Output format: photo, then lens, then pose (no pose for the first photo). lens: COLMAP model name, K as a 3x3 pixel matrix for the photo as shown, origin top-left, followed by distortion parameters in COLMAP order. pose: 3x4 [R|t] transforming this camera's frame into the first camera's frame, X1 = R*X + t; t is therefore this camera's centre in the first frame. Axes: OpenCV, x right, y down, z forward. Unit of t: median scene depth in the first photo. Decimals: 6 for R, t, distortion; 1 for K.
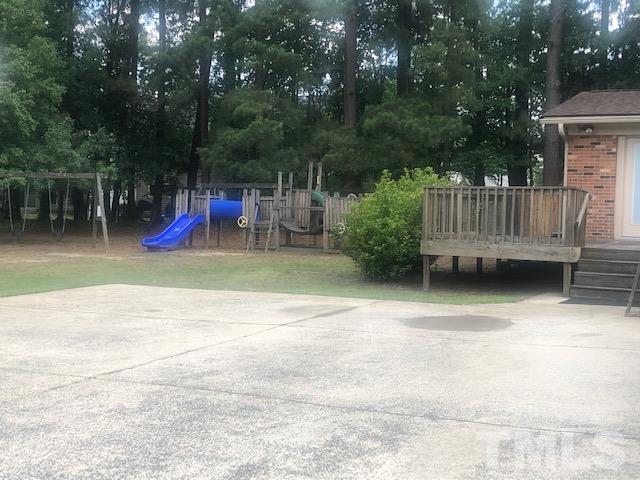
lens RADIAL K [[801.1, 0, 320.0], [0, 801.1, 240.0], [0, 0, 1]] dist [0.011648, -0.010400]
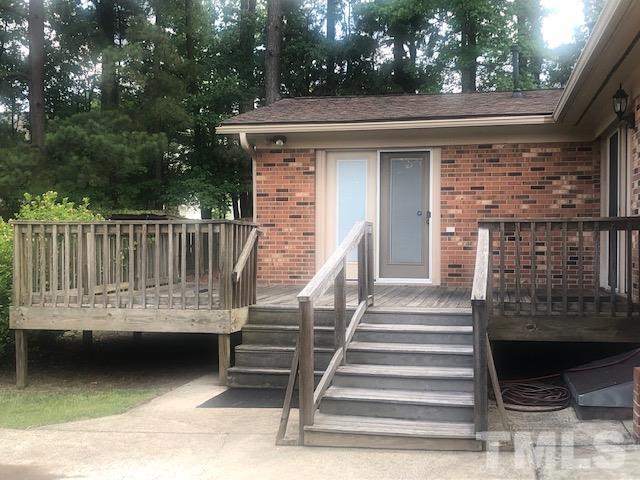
lens RADIAL K [[801.1, 0, 320.0], [0, 801.1, 240.0], [0, 0, 1]] dist [0.011648, -0.010400]
pose [[0.959347, -0.025629, 0.281063, 0.155734], [0.034858, 0.999003, -0.027884, -0.021800], [-0.280068, 0.036547, 0.959284, 0.262591]]
